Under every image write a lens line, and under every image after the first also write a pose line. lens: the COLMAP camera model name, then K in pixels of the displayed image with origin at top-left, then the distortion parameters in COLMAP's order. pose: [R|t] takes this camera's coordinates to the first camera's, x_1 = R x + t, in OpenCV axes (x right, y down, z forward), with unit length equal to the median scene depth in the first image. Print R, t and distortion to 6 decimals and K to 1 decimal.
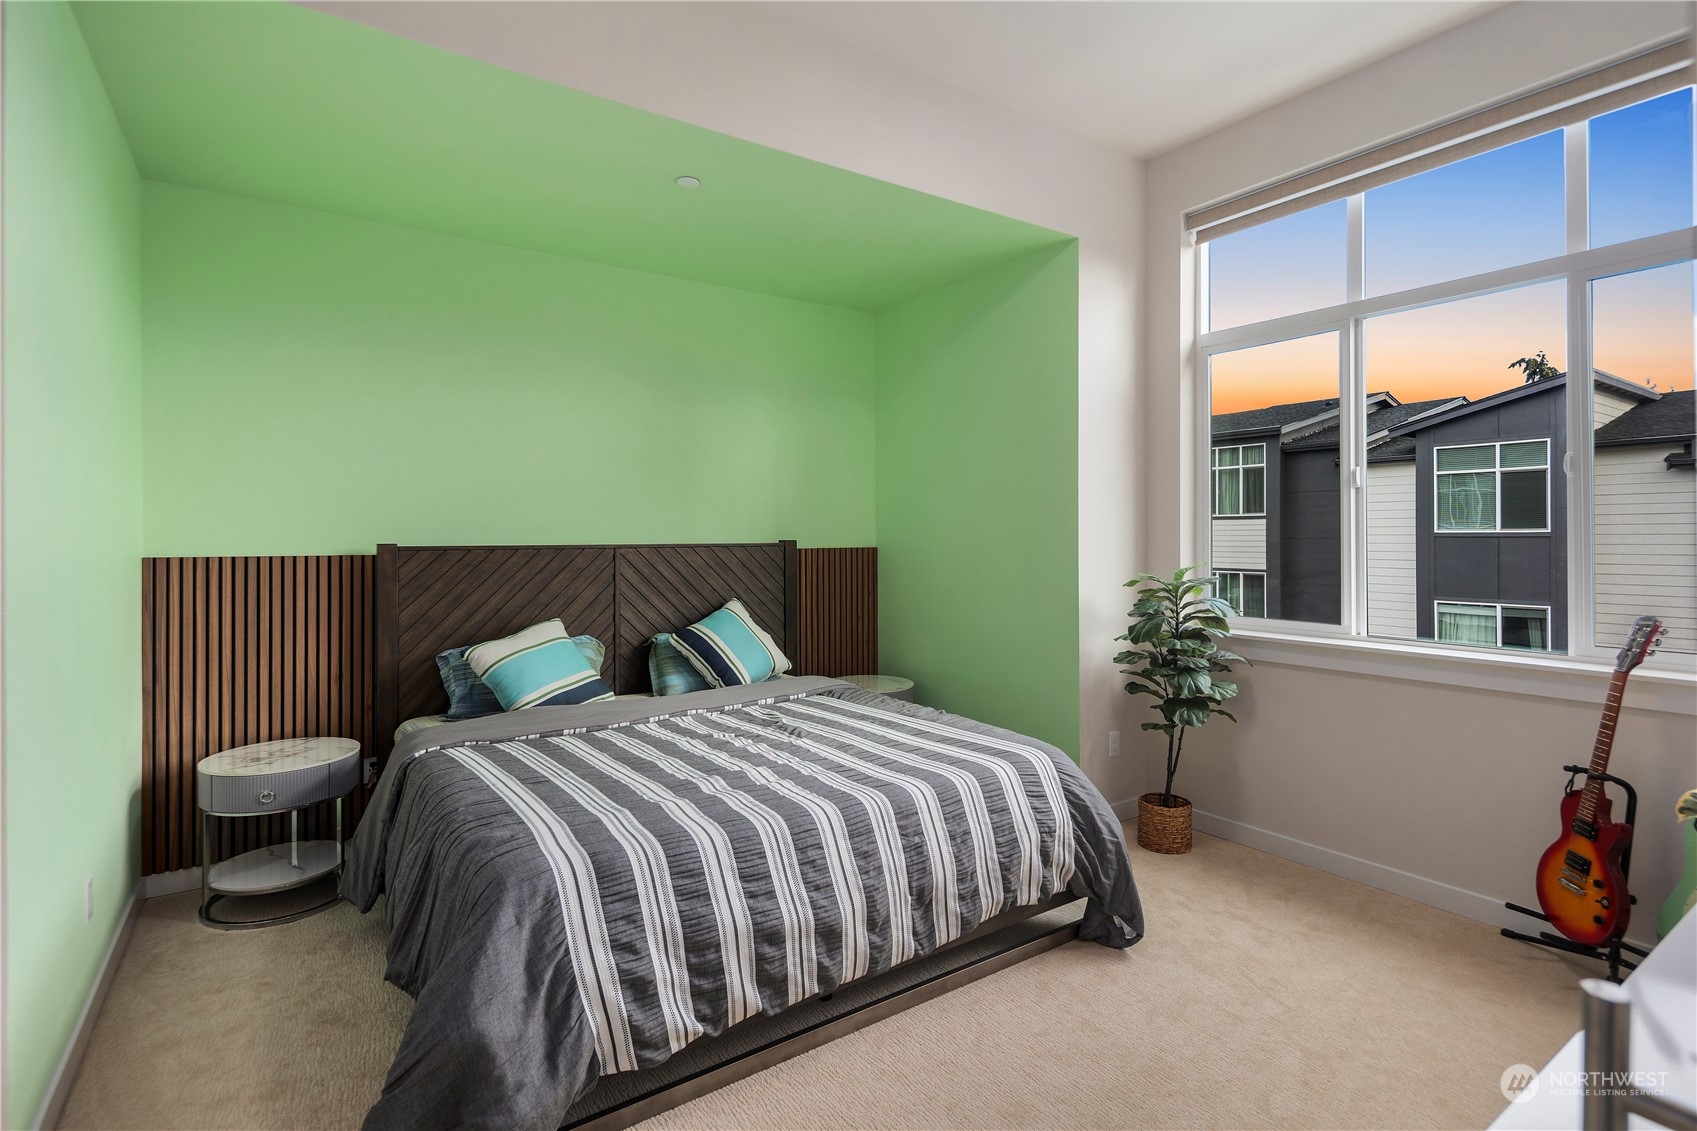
lens RADIAL K [[840.1, 0, 850.9], [0, 840.1, 535.6], [0, 0, 1]] dist [0.001782, -0.000033]
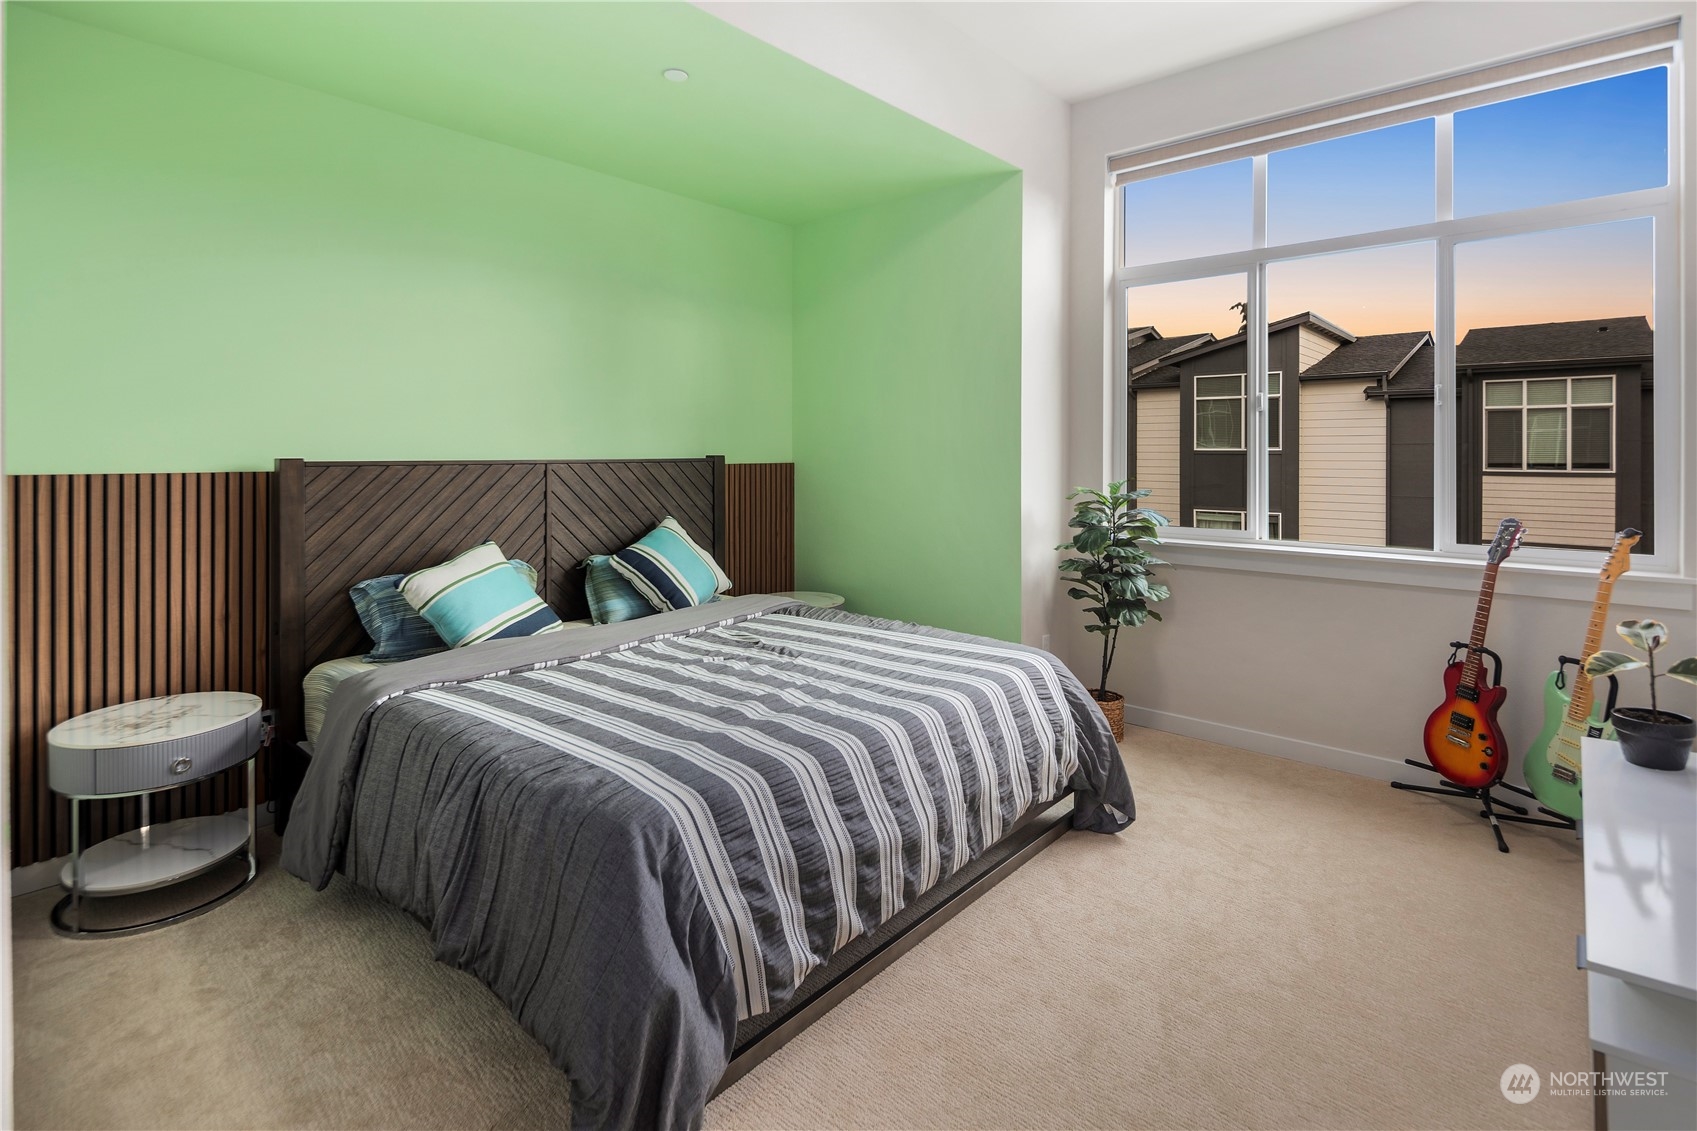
lens RADIAL K [[839.0, 0, 846.0], [0, 839.0, 456.3], [0, 0, 1]] dist [0.002488, 0.000134]
pose [[0.967495, 0.002369, 0.252879, -0.245223], [-0.003893, 0.999977, 0.005523, 0.000471], [-0.252860, -0.006328, 0.967482, 0.037056]]
